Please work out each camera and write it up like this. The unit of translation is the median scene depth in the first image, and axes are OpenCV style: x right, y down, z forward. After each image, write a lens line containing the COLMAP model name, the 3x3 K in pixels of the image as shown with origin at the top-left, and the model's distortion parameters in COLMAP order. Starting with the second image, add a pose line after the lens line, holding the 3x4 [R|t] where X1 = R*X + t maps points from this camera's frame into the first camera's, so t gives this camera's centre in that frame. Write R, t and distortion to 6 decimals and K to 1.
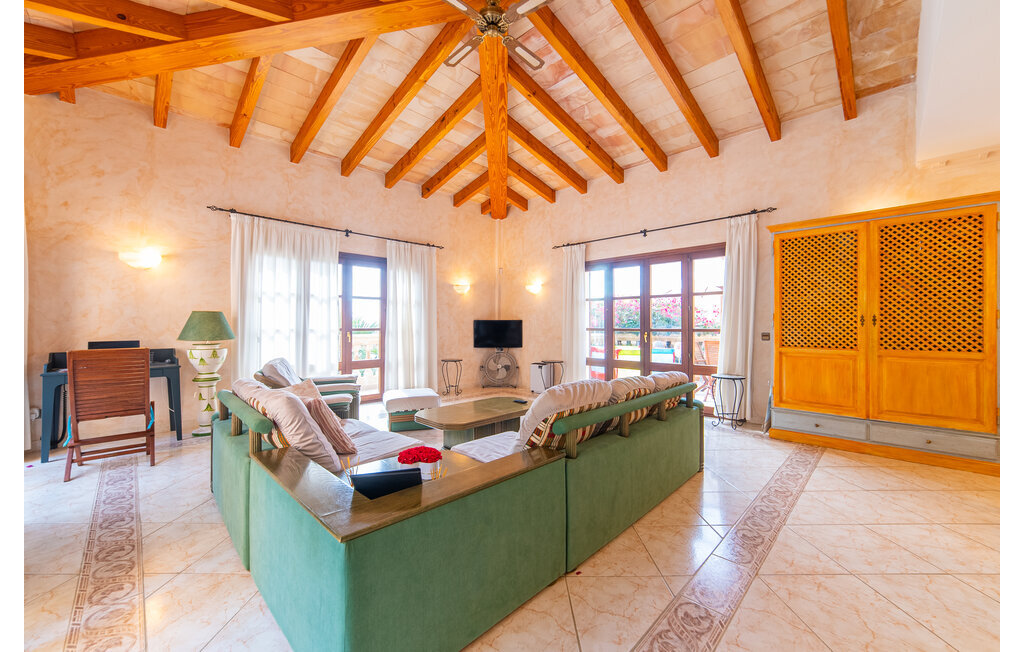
lens RADIAL K [[389.8, 0, 506.8], [0, 389.8, 322.8], [0, 0, 1]] dist [-0.003881, 0.003215]
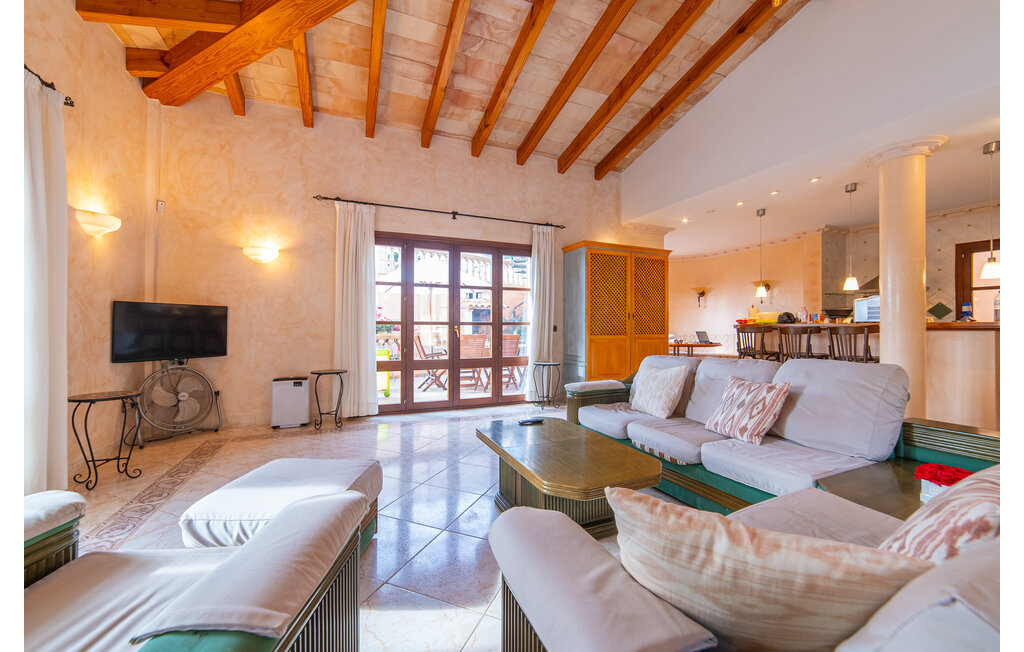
lens RADIAL K [[389.8, 0, 509.4], [0, 389.8, 324.1], [0, 0, 1]] dist [-0.003881, 0.003215]
pose [[0.363905, 0.009432, 0.931388, -0.524274], [-0.006054, 0.999952, -0.007761, 0.031163], [-0.931416, -0.002815, 0.363945, 0.669318]]
